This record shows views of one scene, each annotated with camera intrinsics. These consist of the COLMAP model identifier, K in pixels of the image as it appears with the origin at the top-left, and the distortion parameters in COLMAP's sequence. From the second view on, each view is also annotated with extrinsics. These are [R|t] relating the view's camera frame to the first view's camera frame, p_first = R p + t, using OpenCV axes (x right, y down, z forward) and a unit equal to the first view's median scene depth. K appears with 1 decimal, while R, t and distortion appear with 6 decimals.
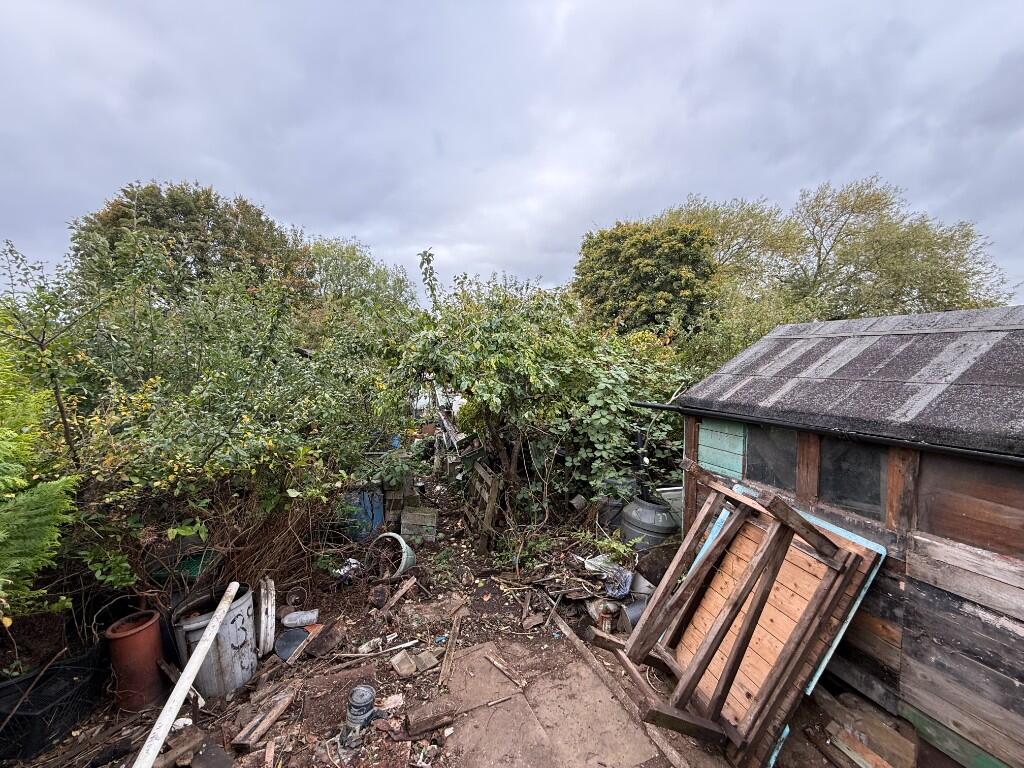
lens RADIAL K [[405.9, 0, 512.0], [0, 405.9, 387.4], [0, 0, 1]] dist [-0.000124, -0.000143]
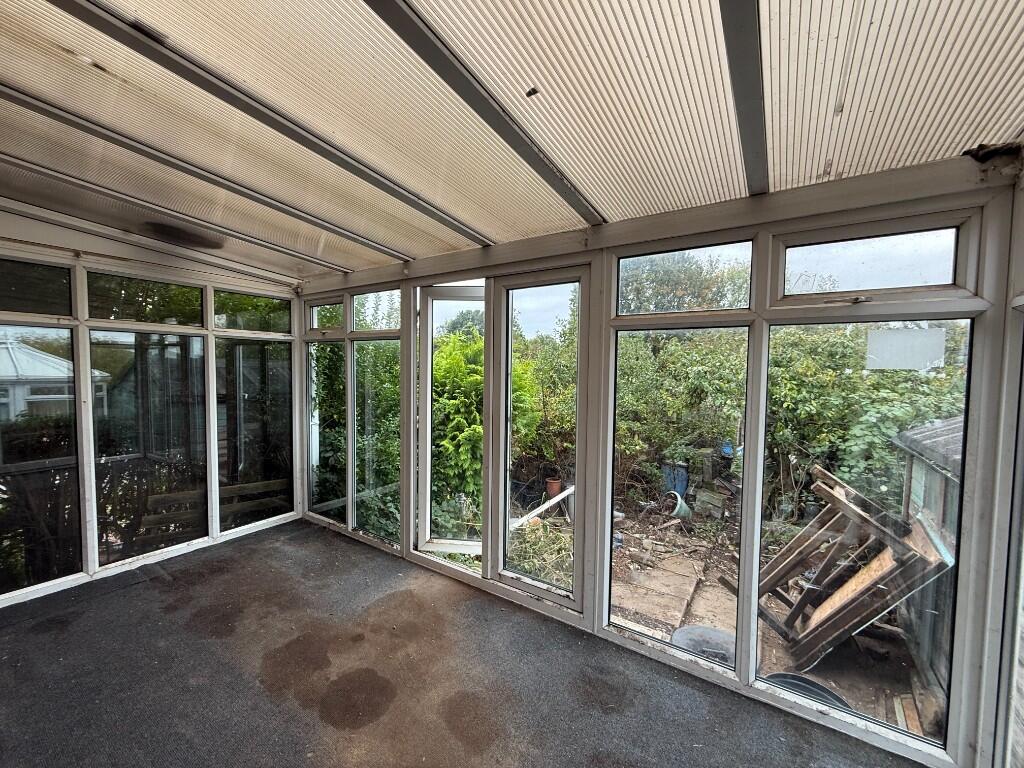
lens RADIAL K [[405.9, 0, 512.0], [0, 405.9, 387.4], [0, 0, 1]] dist [-0.000124, -0.000143]
pose [[0.568845, 0.074791, -0.819037, 0.582737], [-0.100959, 0.994675, 0.020710, -0.013754], [0.816225, 0.070908, 0.573367, -0.437814]]
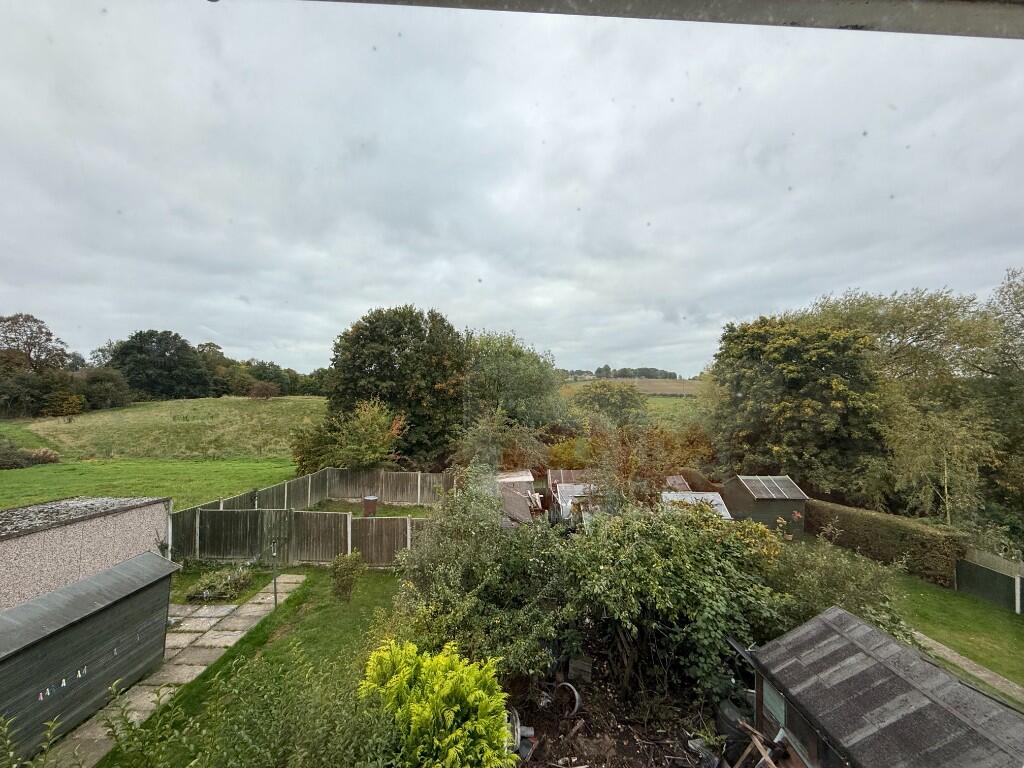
lens RADIAL K [[405.9, 0, 512.0], [0, 405.9, 387.4], [0, 0, 1]] dist [-0.000124, -0.000143]
pose [[0.947432, 0.020666, -0.319290, -0.002836], [-0.051924, 0.994615, -0.089699, -0.694734], [0.315717, 0.101562, 0.943402, -0.790891]]
